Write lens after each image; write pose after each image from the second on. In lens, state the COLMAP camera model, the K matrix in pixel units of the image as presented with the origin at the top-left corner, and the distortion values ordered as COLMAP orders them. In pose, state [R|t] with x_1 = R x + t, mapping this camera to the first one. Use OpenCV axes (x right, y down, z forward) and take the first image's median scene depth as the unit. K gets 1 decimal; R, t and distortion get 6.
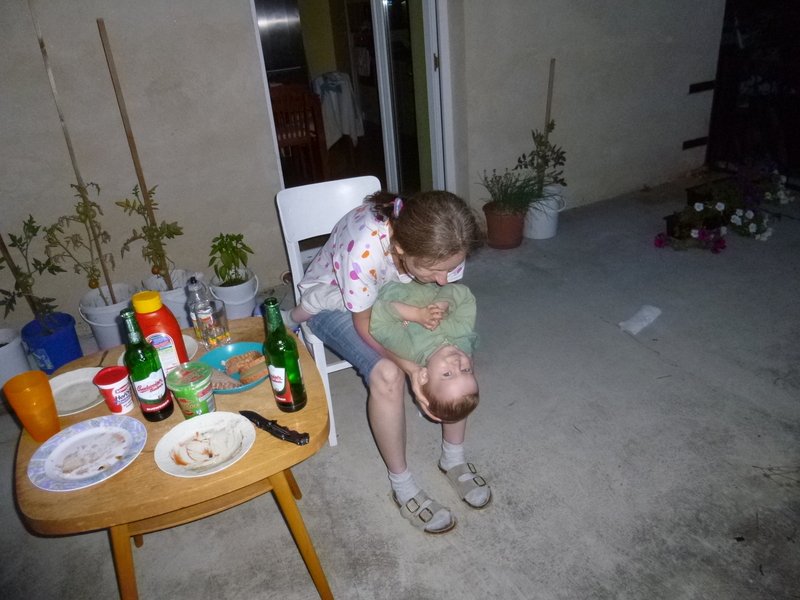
lens RADIAL K [[623.4, 0, 401.5], [0, 623.4, 303.5], [0, 0, 1]] dist [-0.059953, 0.059917]
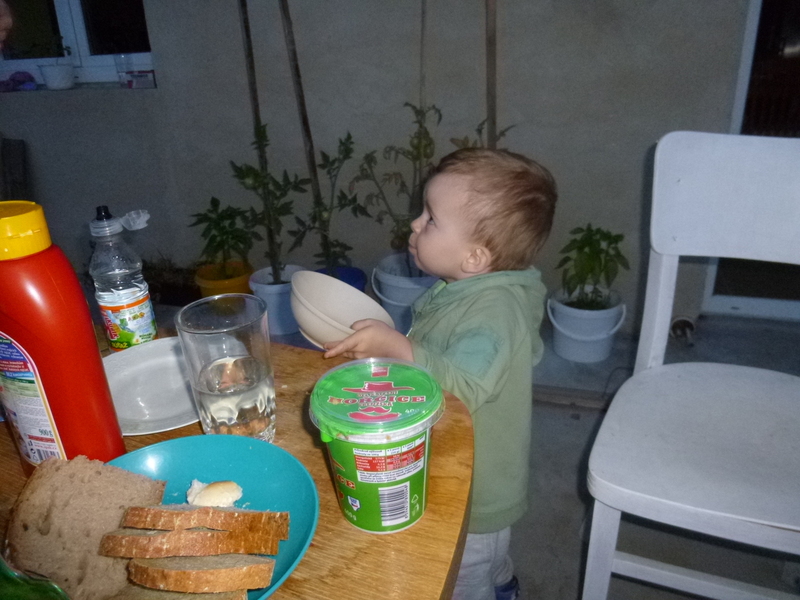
lens RADIAL K [[623.4, 0, 398.2], [0, 623.4, 294.8], [0, 0, 1]] dist [-0.059953, 0.059917]
pose [[0.722505, 0.307058, -0.619436, -0.023563], [-0.332182, 0.939945, 0.078481, -0.036346], [0.606334, 0.149062, 0.781114, 0.476234]]
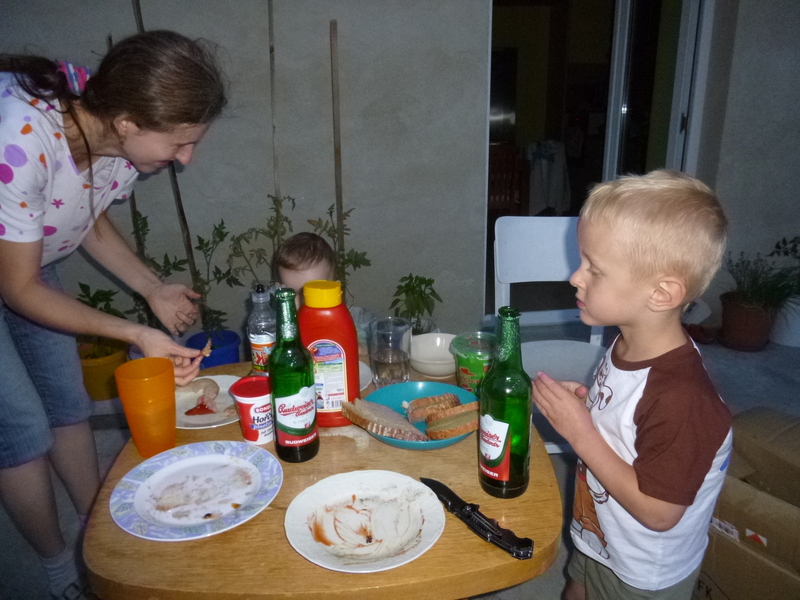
lens RADIAL K [[623.4, 0, 400.8], [0, 623.4, 302.5], [0, 0, 1]] dist [-0.059953, 0.059917]
pose [[0.951312, 0.153316, -0.267396, -0.071968], [-0.190104, 0.974711, -0.117465, 0.039860], [0.242625, 0.162579, 0.956400, 0.182871]]
